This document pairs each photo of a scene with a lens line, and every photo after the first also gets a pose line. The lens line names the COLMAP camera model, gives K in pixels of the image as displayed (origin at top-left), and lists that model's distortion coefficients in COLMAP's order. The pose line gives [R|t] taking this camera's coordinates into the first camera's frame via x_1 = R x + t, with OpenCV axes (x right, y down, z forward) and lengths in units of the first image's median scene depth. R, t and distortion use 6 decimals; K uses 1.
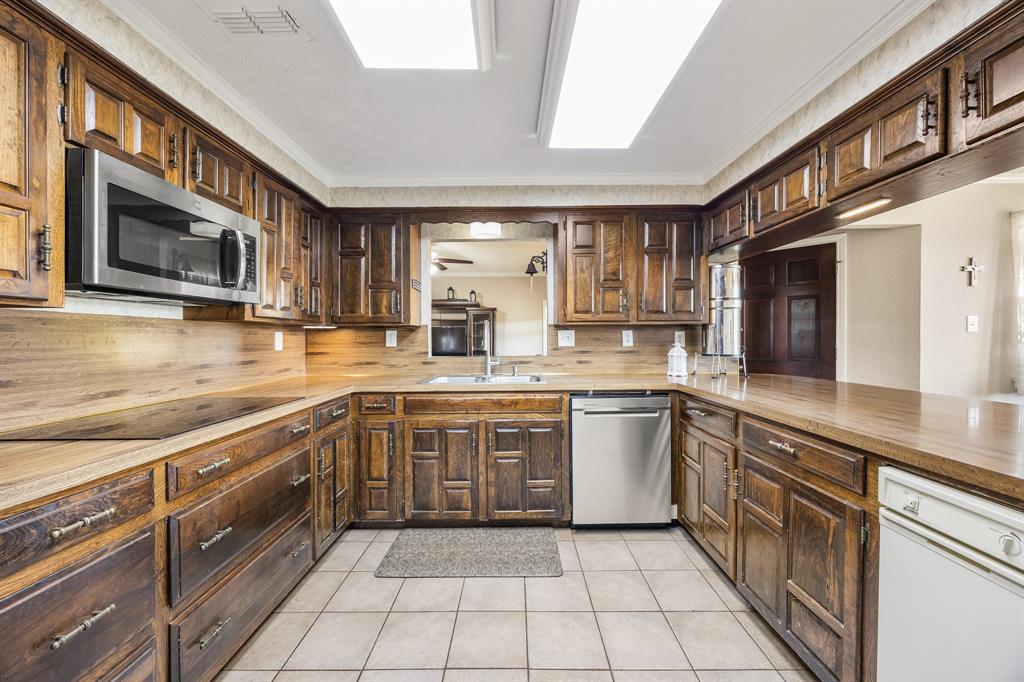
lens RADIAL K [[391.7, 0, 515.4], [0, 391.7, 339.4], [0, 0, 1]] dist [-0.002205, 0.000124]
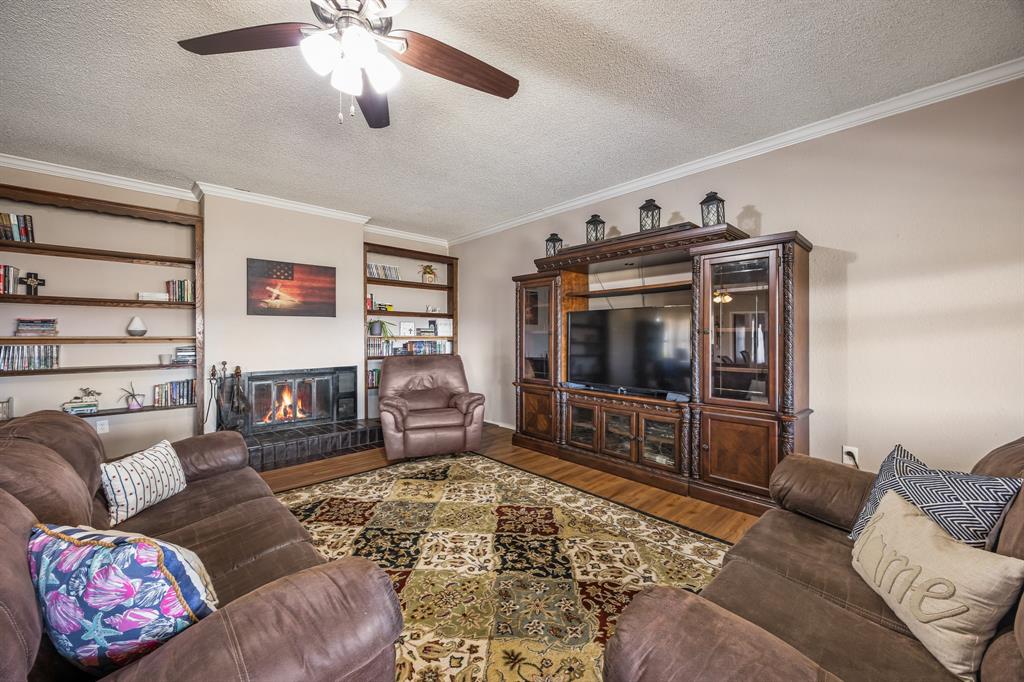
lens RADIAL K [[391.7, 0, 515.4], [0, 391.7, 339.4], [0, 0, 1]] dist [-0.002205, 0.000124]
pose [[0.684758, 0.006871, -0.728738, 0.064074], [-0.003588, 0.999975, 0.006057, -0.012218], [0.728761, -0.001533, 0.684766, 2.307128]]
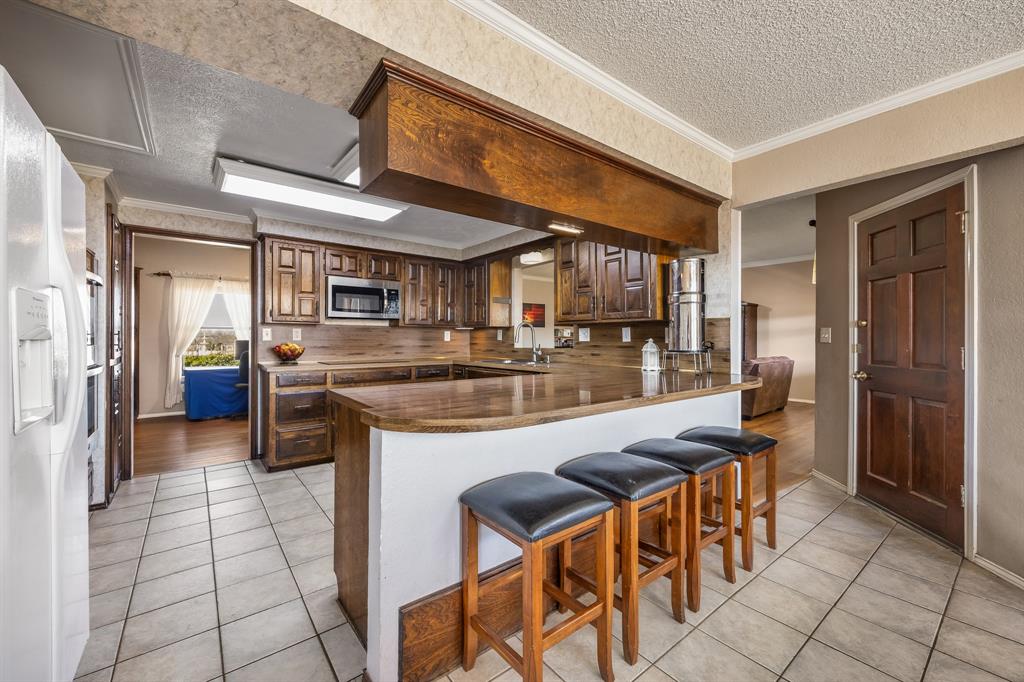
lens RADIAL K [[405.0, 0, 509.4], [0, 405.0, 335.2], [0, 0, 1]] dist [-0.000827, 0.000021]
pose [[0.614613, -0.000294, -0.788829, 1.214790], [-0.008492, 0.999940, -0.006990, 0.012007], [0.788783, 0.010995, 0.614574, 0.049260]]
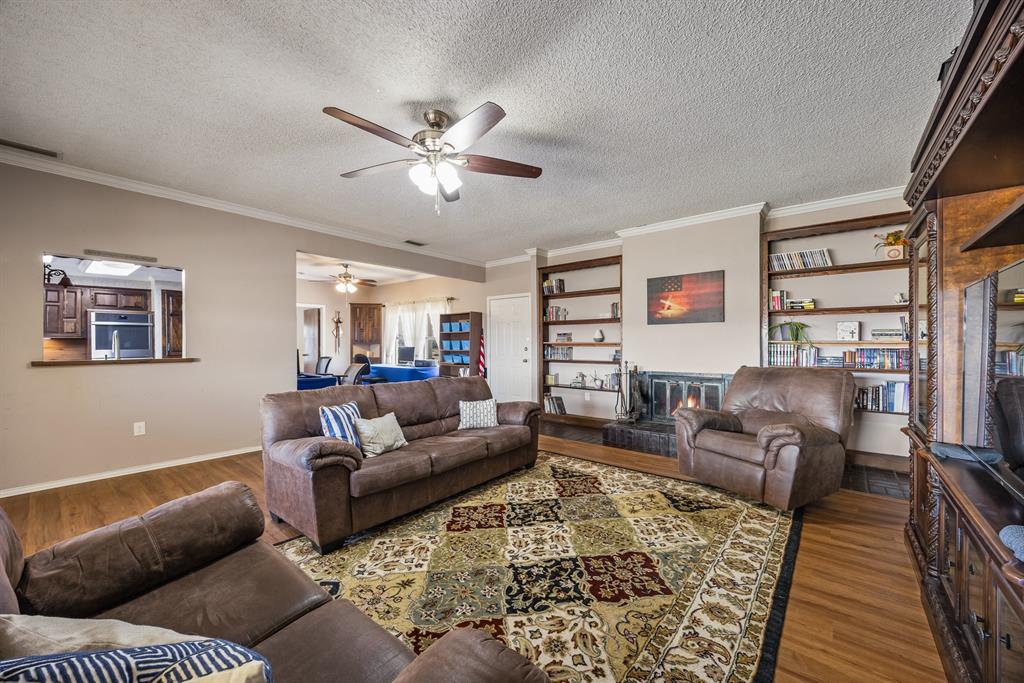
lens RADIAL K [[391.7, 0, 515.4], [0, 391.7, 339.9], [0, 0, 1]] dist [-0.002205, 0.000124]
pose [[-0.636068, -0.000741, -0.771633, 0.103392], [0.001316, 0.999997, -0.002046, -0.018011], [0.771632, -0.002317, -0.636065, 3.315829]]
